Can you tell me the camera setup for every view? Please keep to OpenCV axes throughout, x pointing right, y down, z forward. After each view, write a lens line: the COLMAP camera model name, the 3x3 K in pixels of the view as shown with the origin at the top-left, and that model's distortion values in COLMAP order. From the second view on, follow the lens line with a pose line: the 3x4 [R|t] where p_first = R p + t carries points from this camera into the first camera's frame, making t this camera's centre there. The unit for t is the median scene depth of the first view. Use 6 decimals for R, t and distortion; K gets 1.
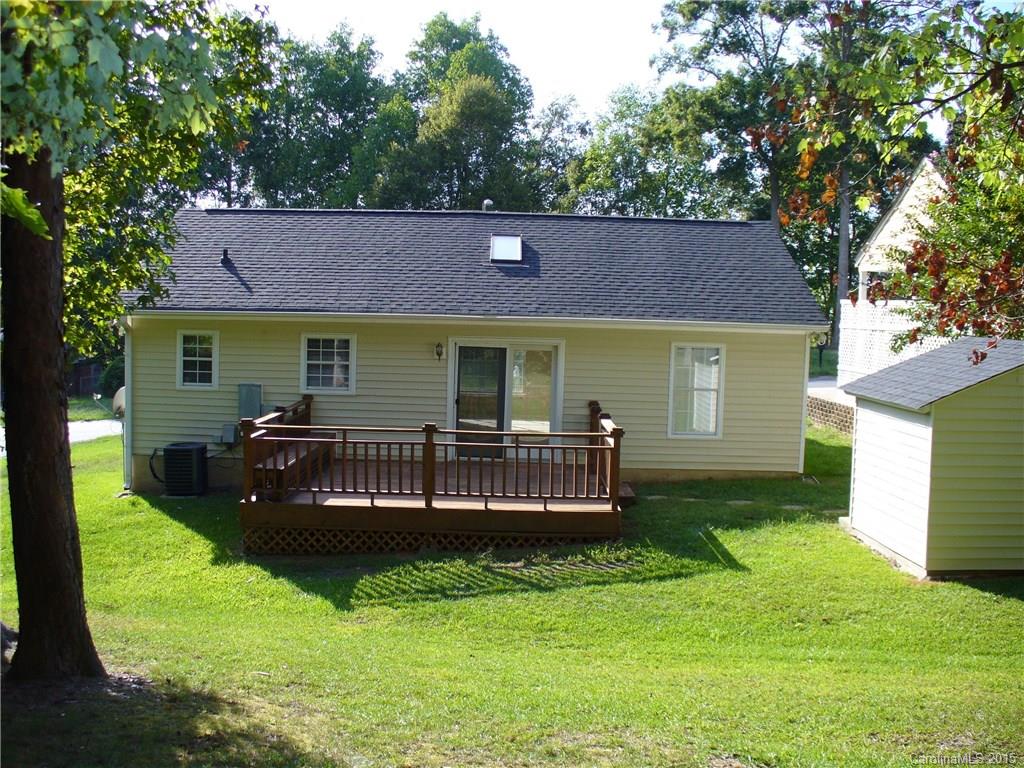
lens RADIAL K [[1156.1, 0, 512.0], [0, 1156.1, 384.0], [0, 0, 1]] dist [-0.266394, 0.379773]
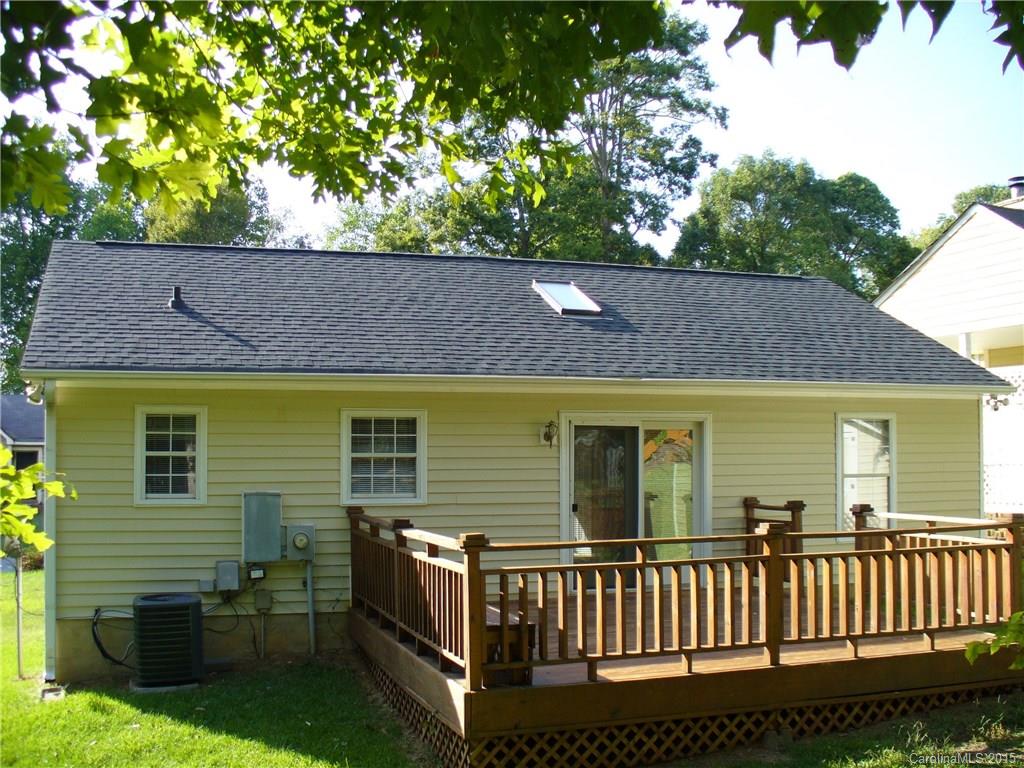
lens RADIAL K [[1156.1, 0, 512.0], [0, 1156.1, 384.0], [0, 0, 1]] dist [-0.266394, 0.379773]
pose [[0.950465, -0.011053, 0.310634, -0.291599], [0.048274, 0.992490, -0.112393, 0.017437], [-0.307059, 0.121822, 0.943861, 0.372864]]
